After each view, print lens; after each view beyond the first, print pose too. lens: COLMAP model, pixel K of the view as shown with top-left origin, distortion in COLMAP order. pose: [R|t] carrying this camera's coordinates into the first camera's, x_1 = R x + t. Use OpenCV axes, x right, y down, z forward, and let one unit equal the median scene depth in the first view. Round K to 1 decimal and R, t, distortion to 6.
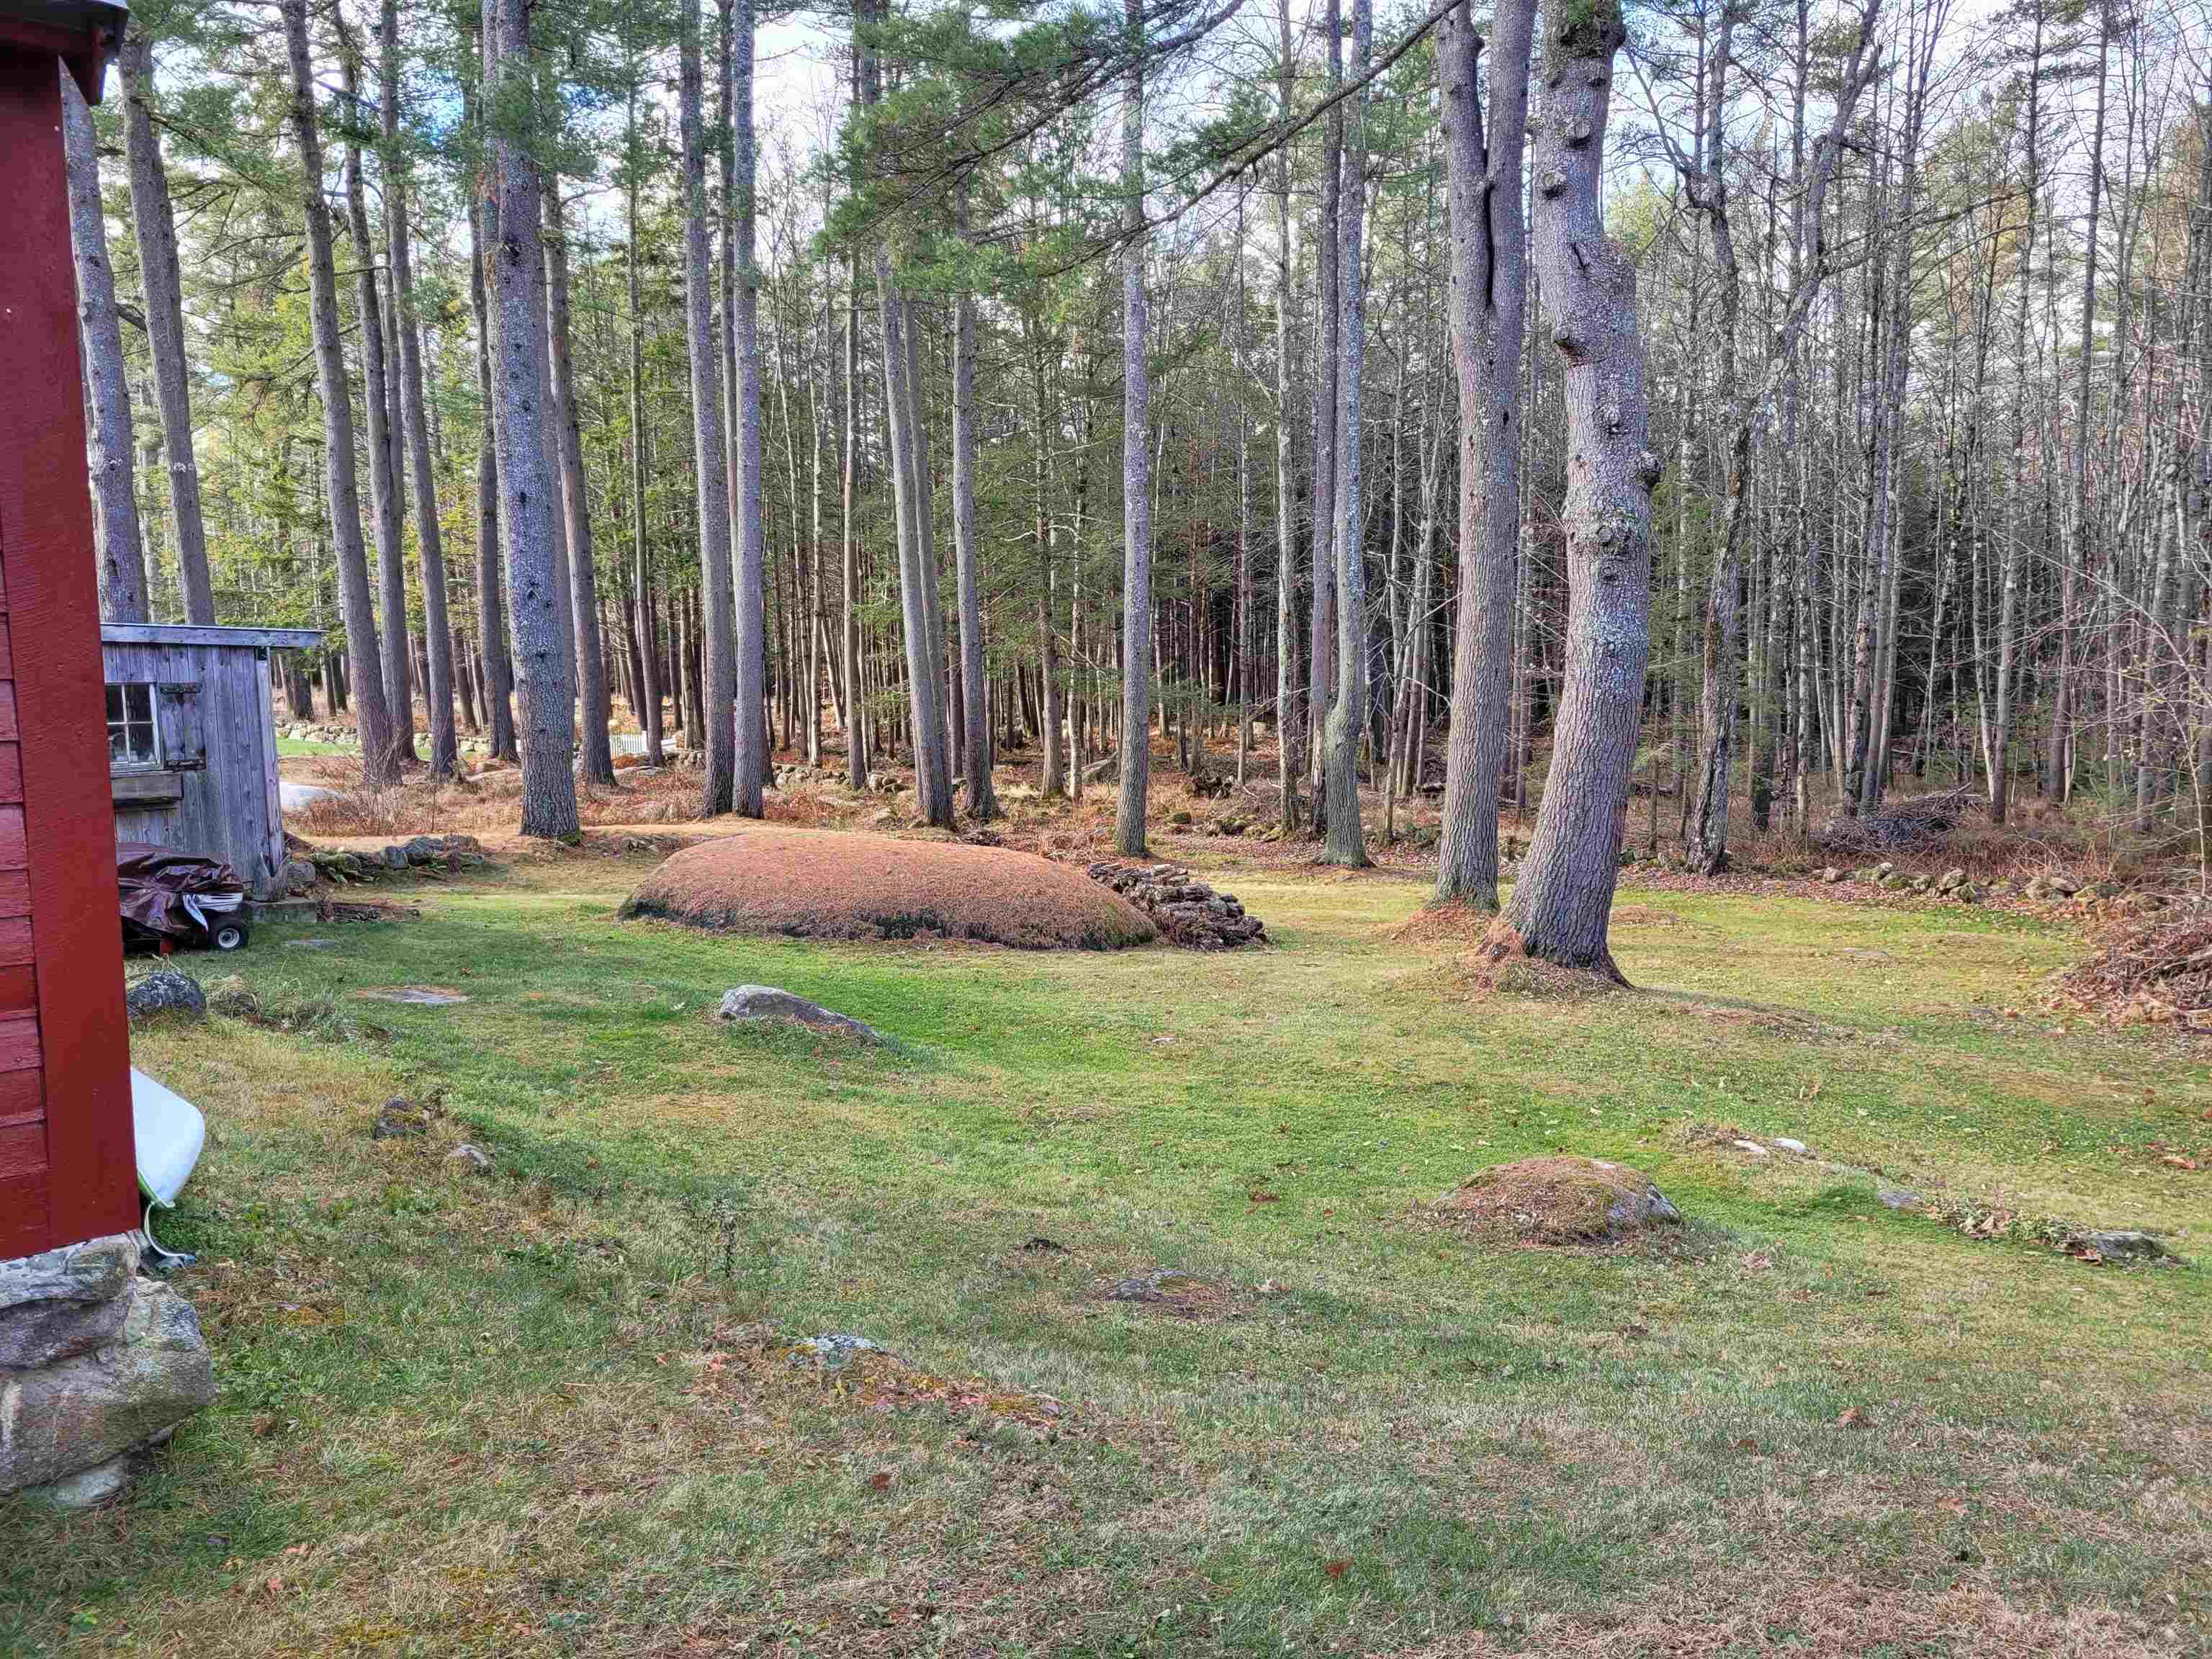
lens RADIAL K [[1658.3, 0, 1117.8], [0, 1658.3, 824.3], [0, 0, 1]] dist [0.067272, -0.067881]
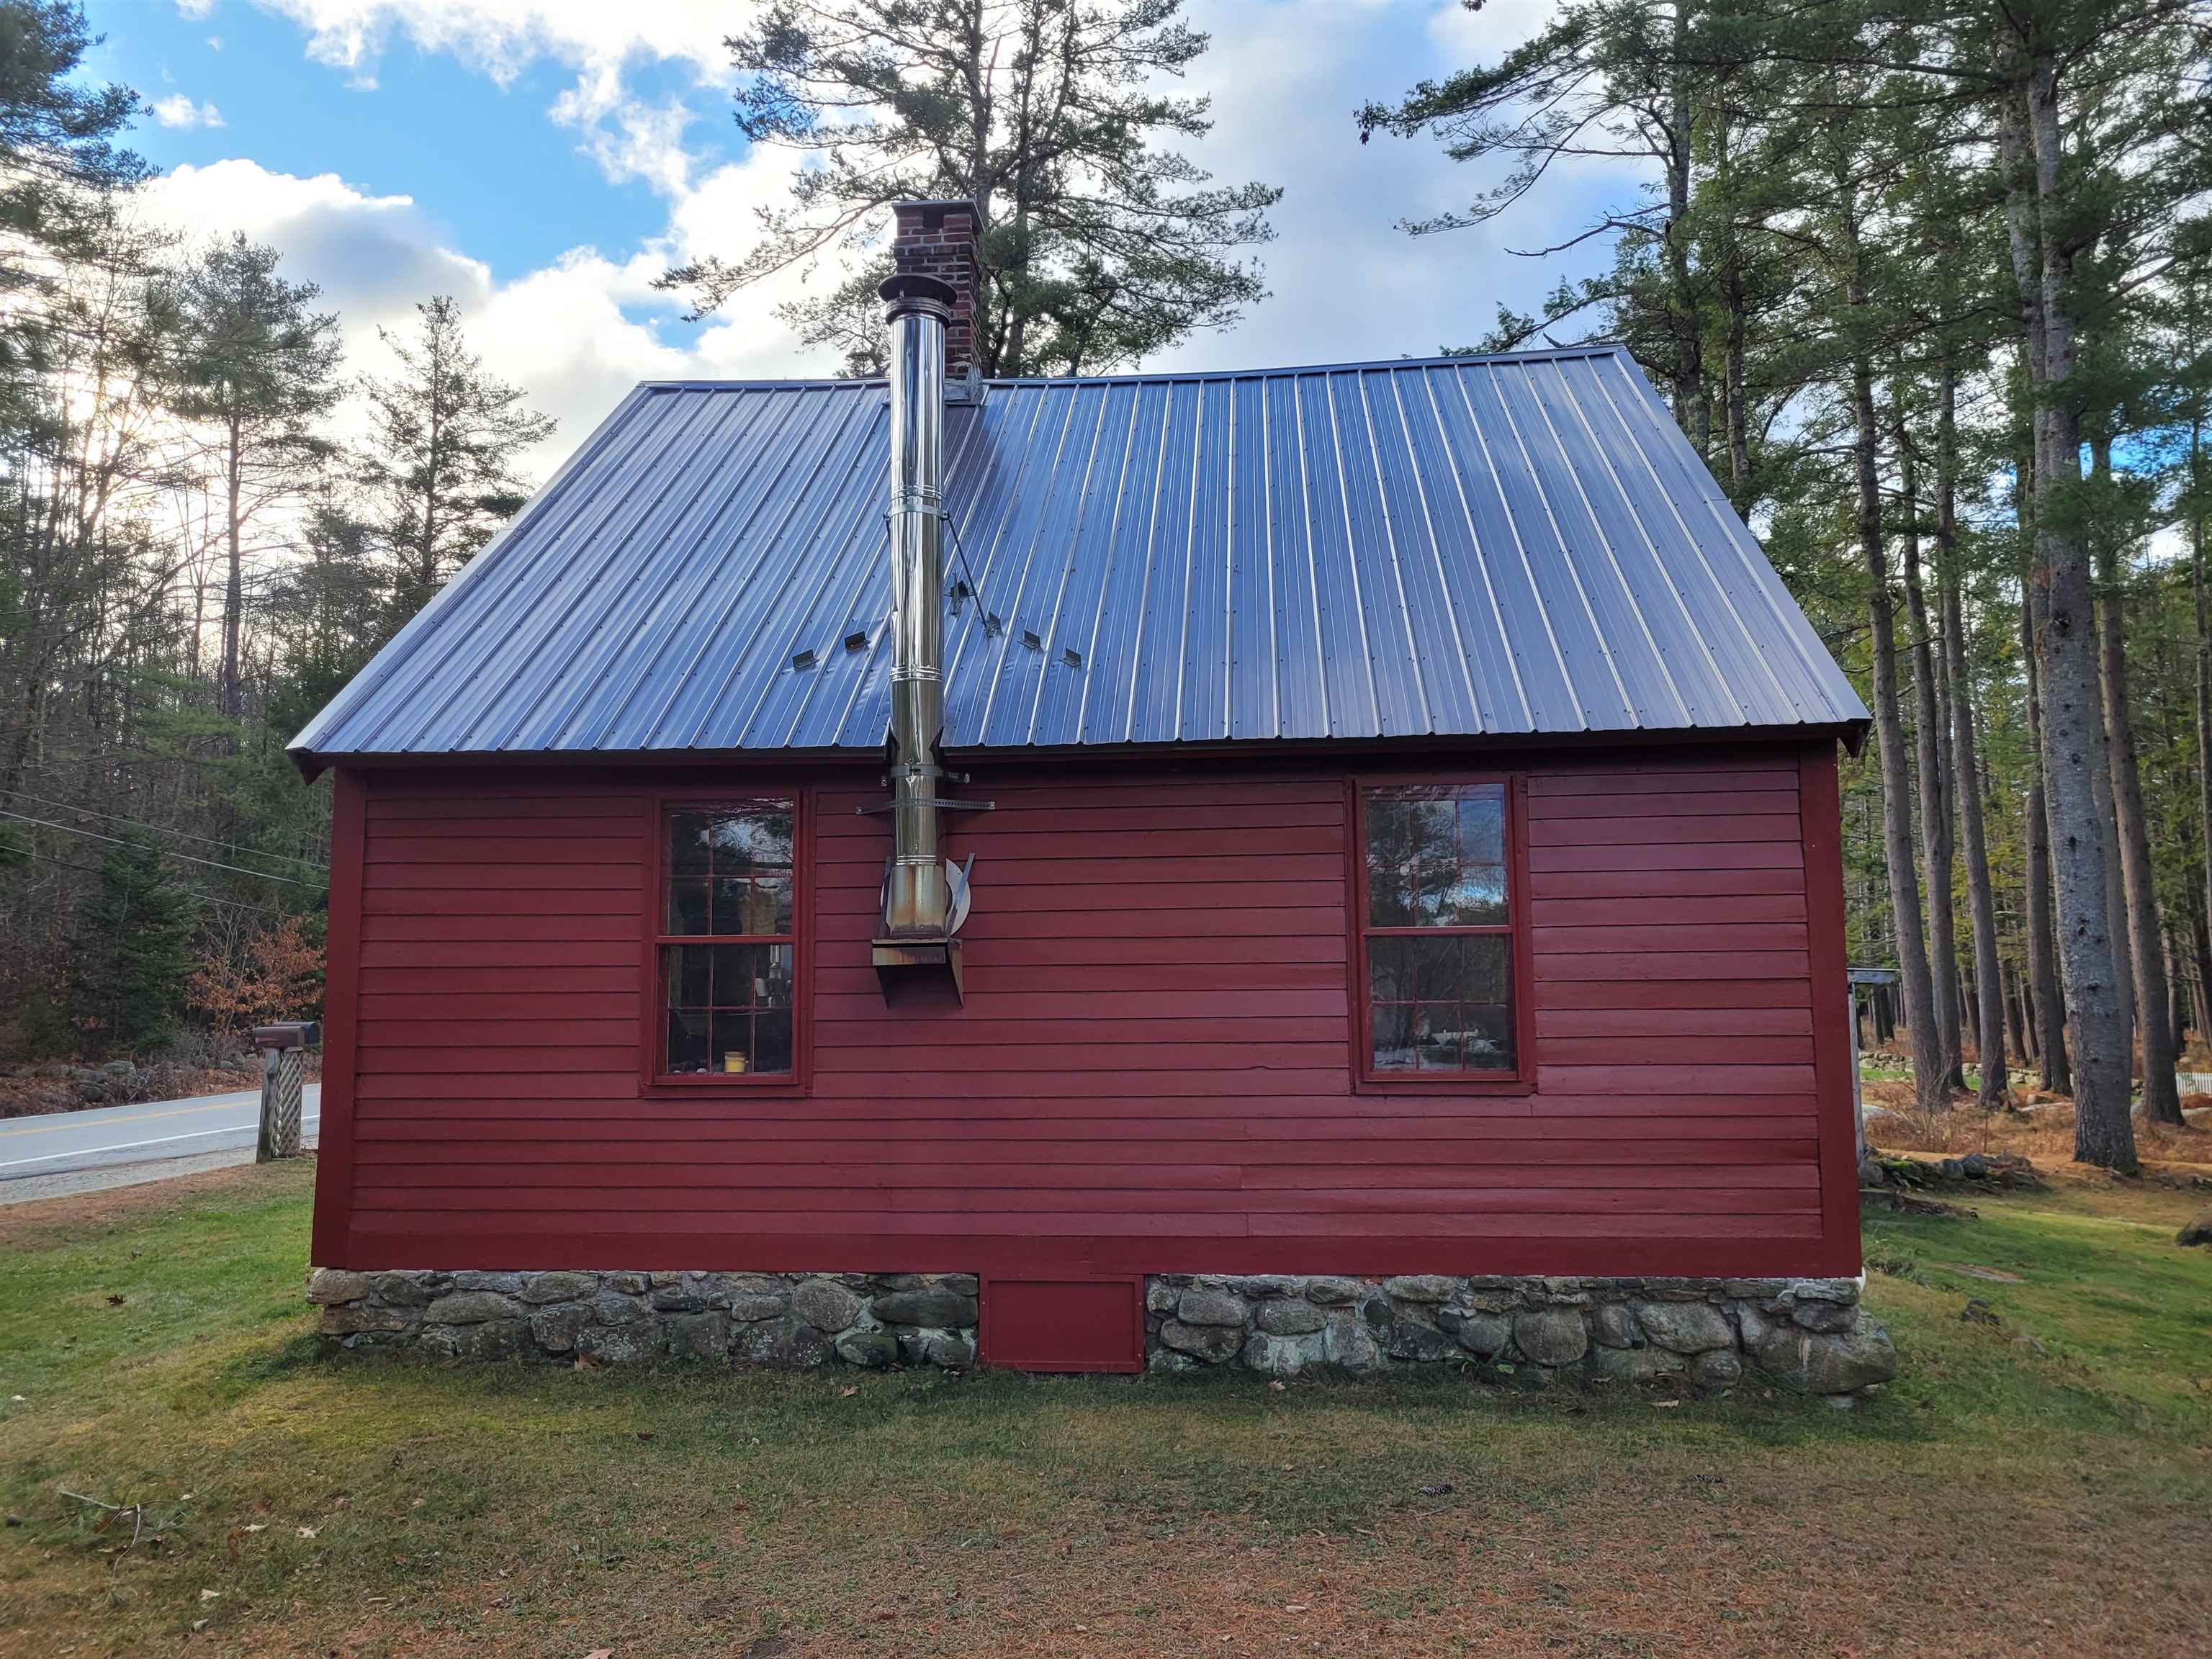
lens RADIAL K [[1680.3, 0, 1136.9], [0, 1680.3, 829.1], [0, 0, 1]] dist [0.027869, -0.000762]
pose [[0.663137, -0.067650, -0.745434, 0.035375], [-0.076244, 0.984622, -0.157184, 0.008381], [0.744604, 0.161069, 0.647782, -0.094382]]
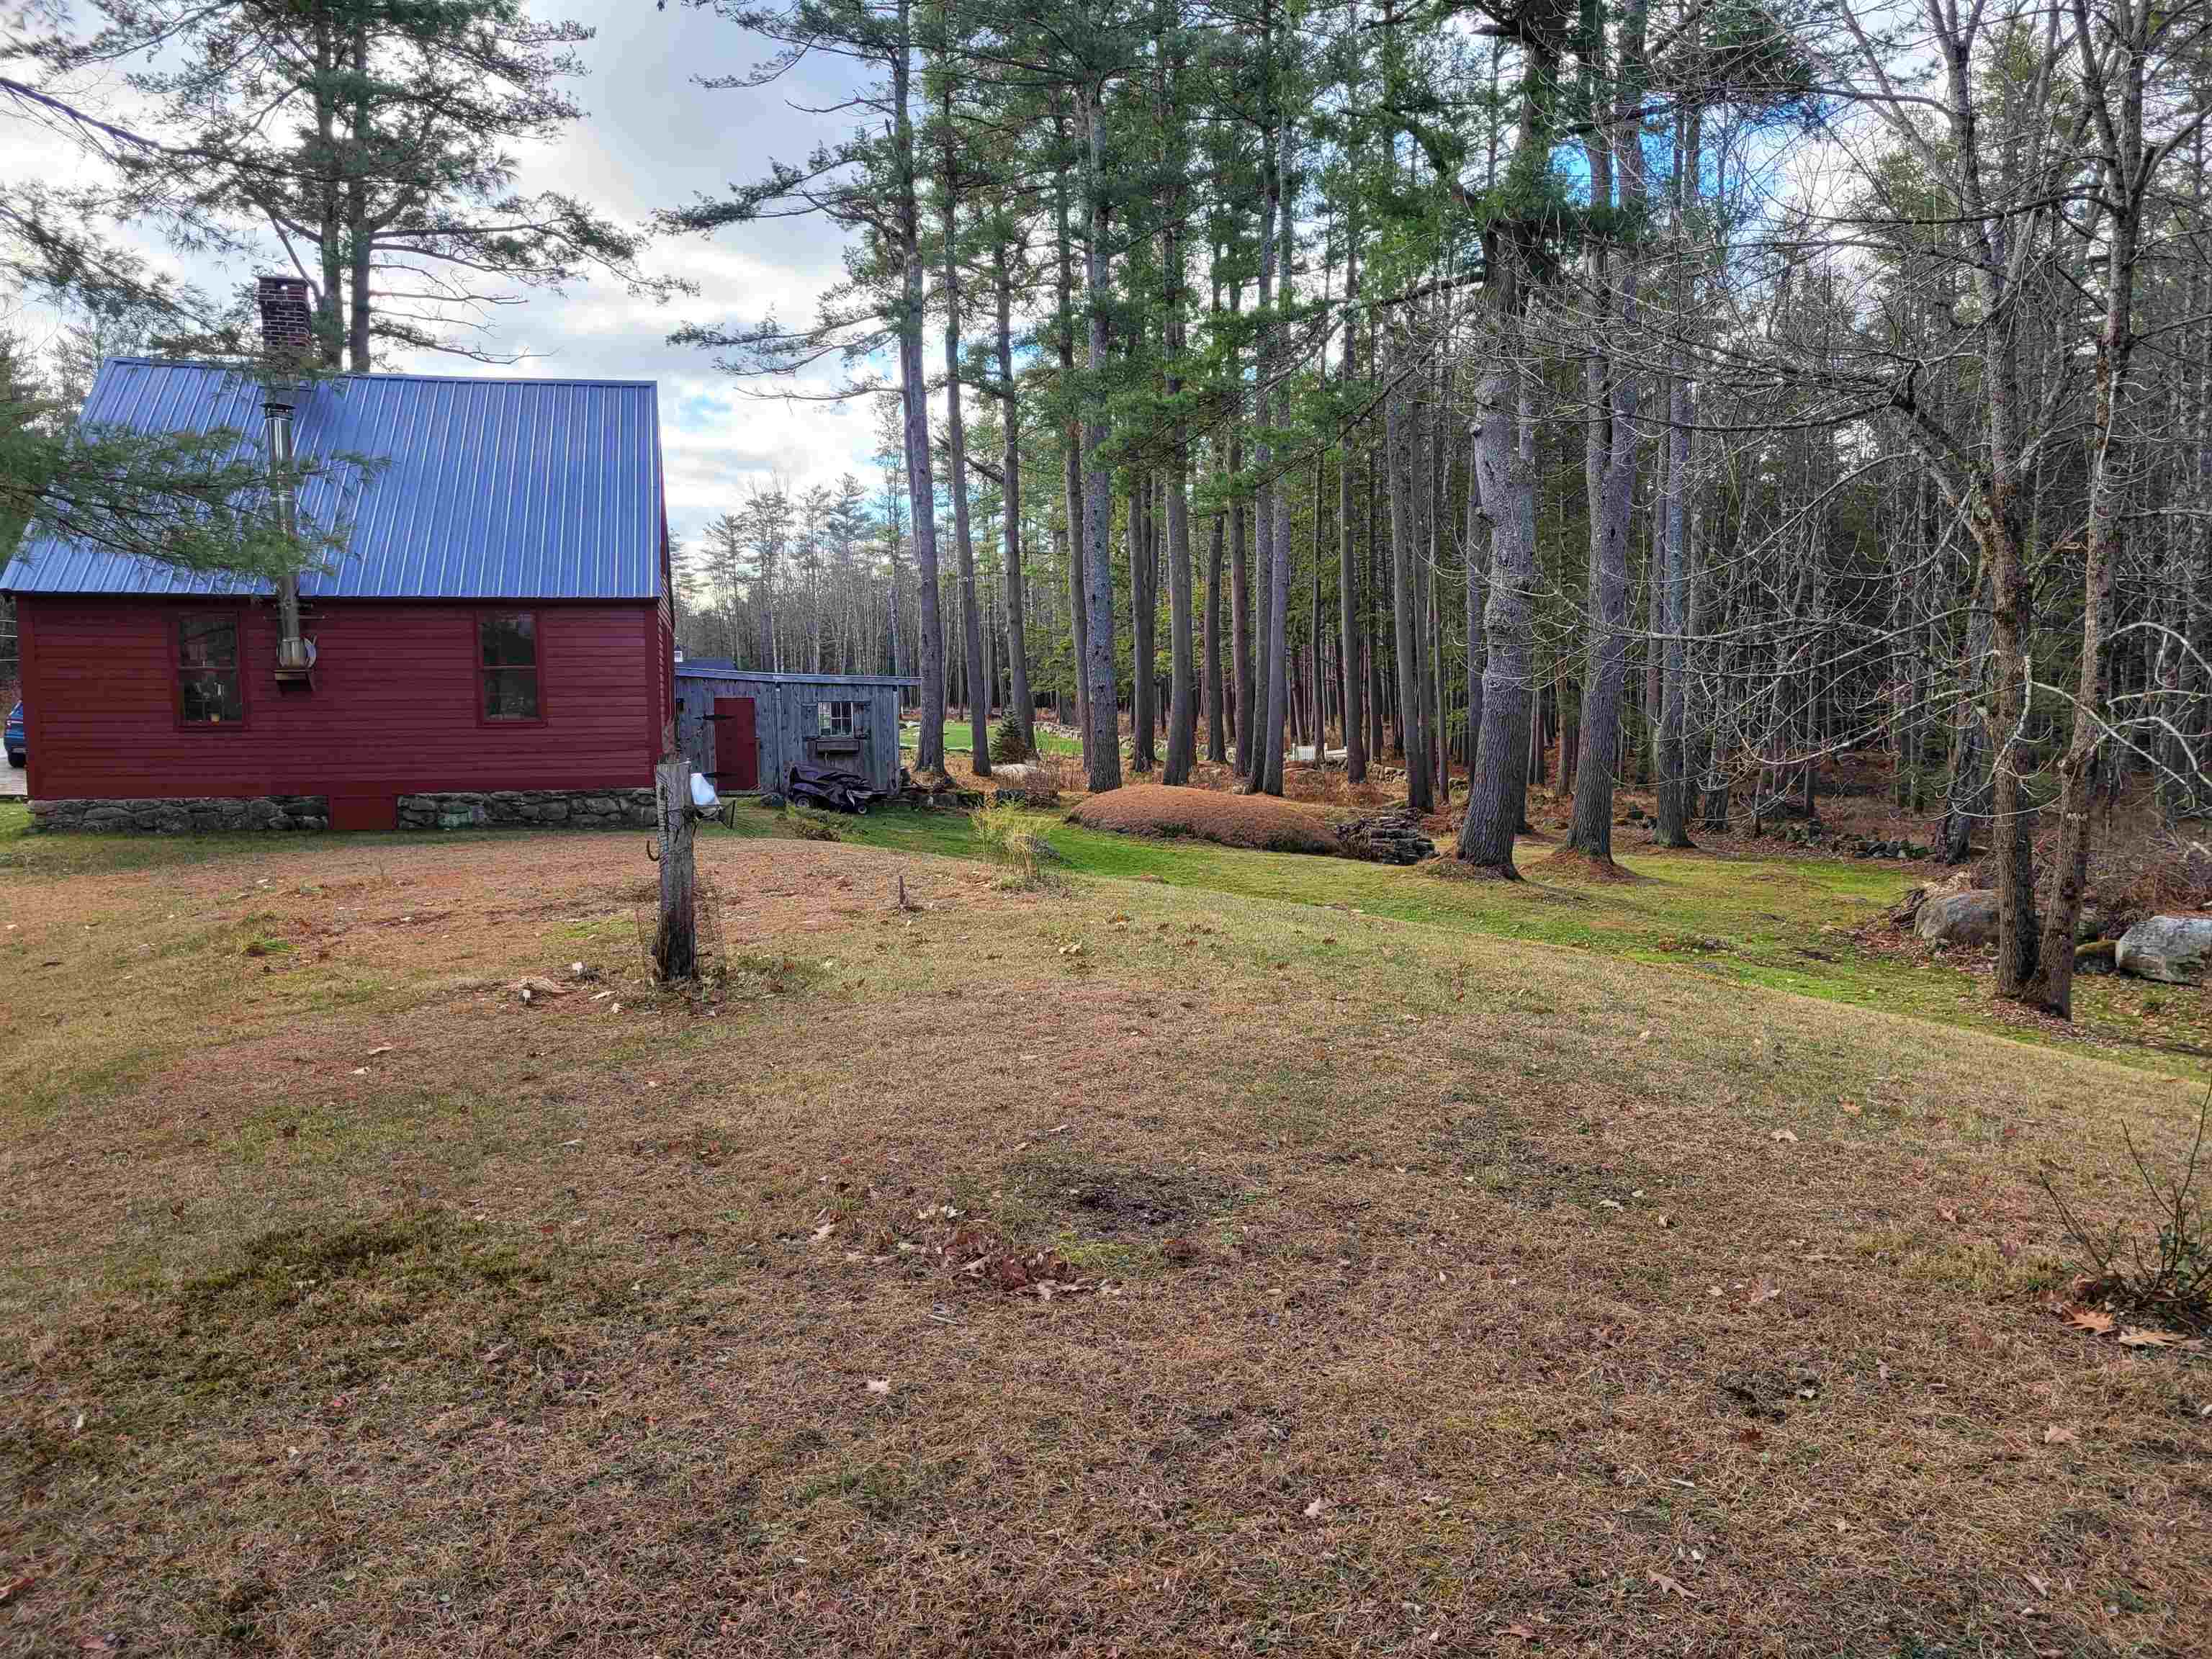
lens RADIAL K [[1587.9, 0, 1106.0], [0, 1587.9, 829.5], [0, 0, 1]] dist [0.074547, -0.058217]
pose [[0.869543, 0.047715, -0.491548, 0.307596], [-0.052246, 0.998624, 0.004515, 0.024270], [0.491087, 0.021756, 0.870839, -0.274515]]
